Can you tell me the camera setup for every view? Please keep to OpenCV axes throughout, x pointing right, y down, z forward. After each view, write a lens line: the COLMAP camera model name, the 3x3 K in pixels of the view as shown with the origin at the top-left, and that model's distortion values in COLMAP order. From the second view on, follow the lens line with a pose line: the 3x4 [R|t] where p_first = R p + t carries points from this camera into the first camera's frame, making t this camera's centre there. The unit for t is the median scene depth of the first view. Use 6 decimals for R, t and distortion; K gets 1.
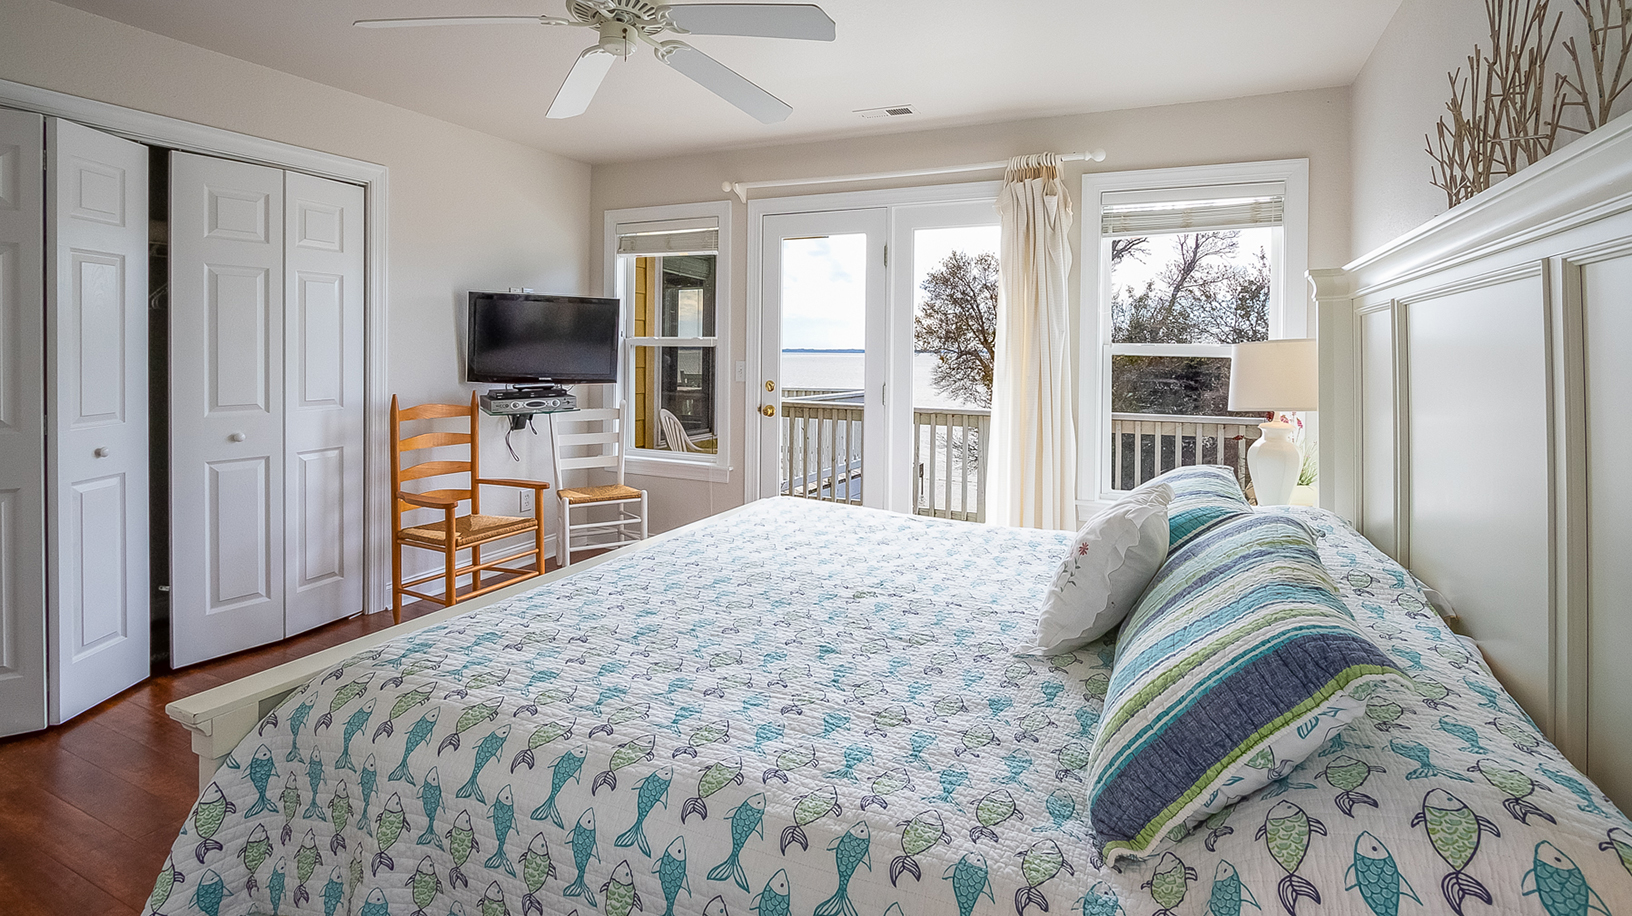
lens RADIAL K [[756.6, 0, 816.0], [0, 756.6, 458.0], [0, 0, 1]] dist [-0.000612, 0.000033]
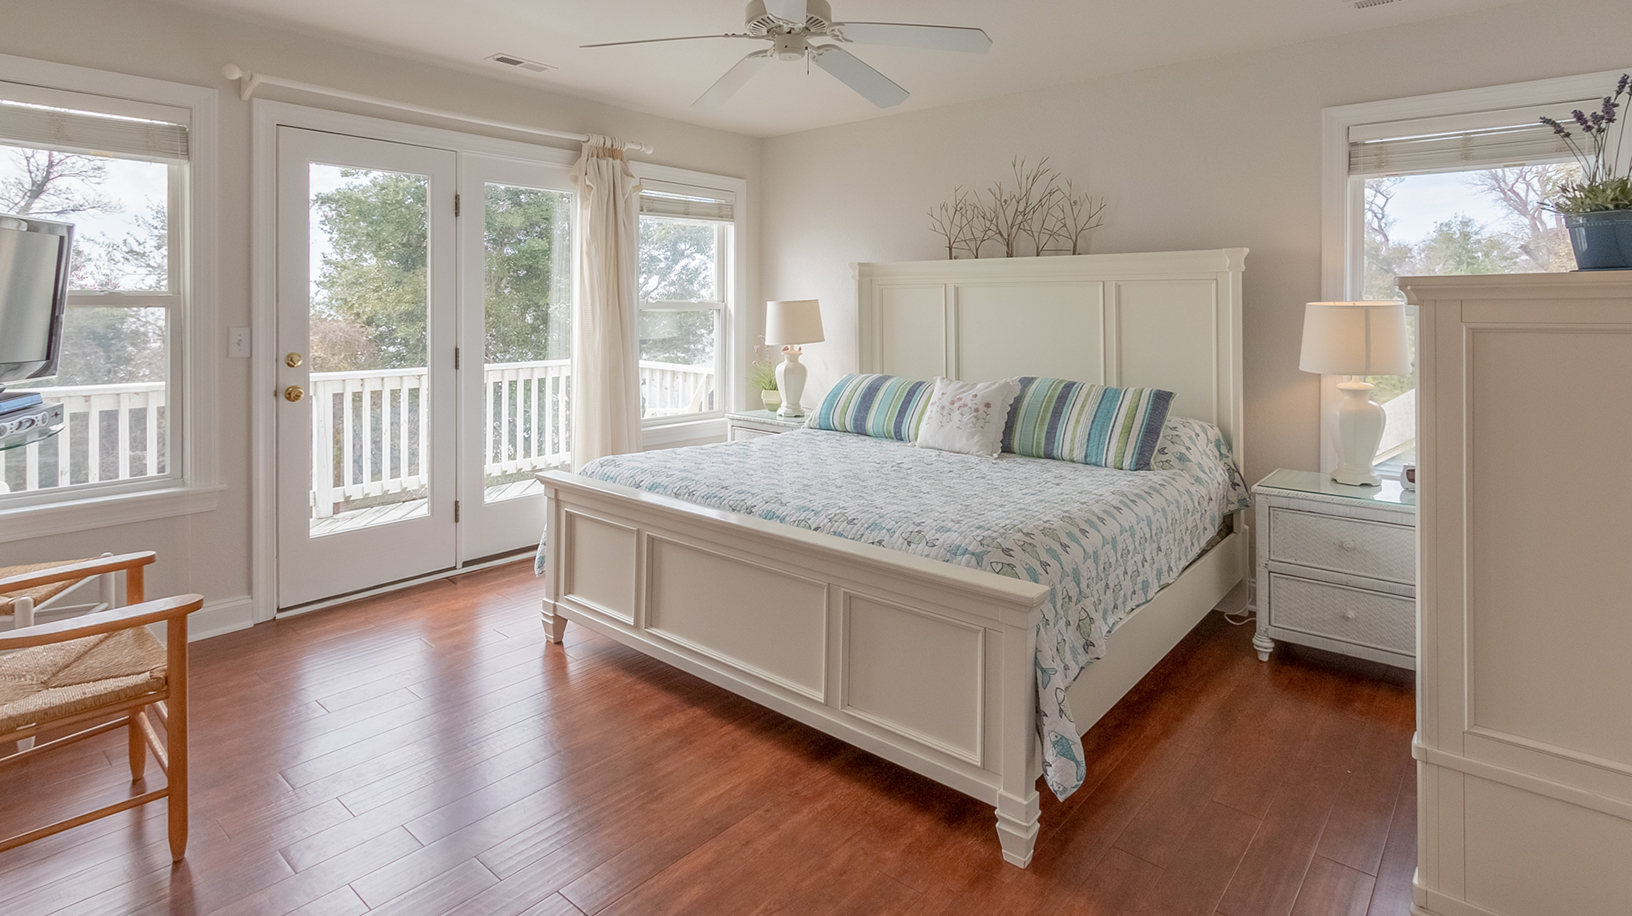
lens RADIAL K [[823.7, 0, 816.0], [0, 823.7, 458.0], [0, 0, 1]] dist [-0.000795, -0.000537]
pose [[0.270771, -0.186691, 0.944367, -0.841424], [0.138047, 0.978405, 0.153839, -0.064851], [-0.952694, 0.088712, 0.290696, 0.347207]]
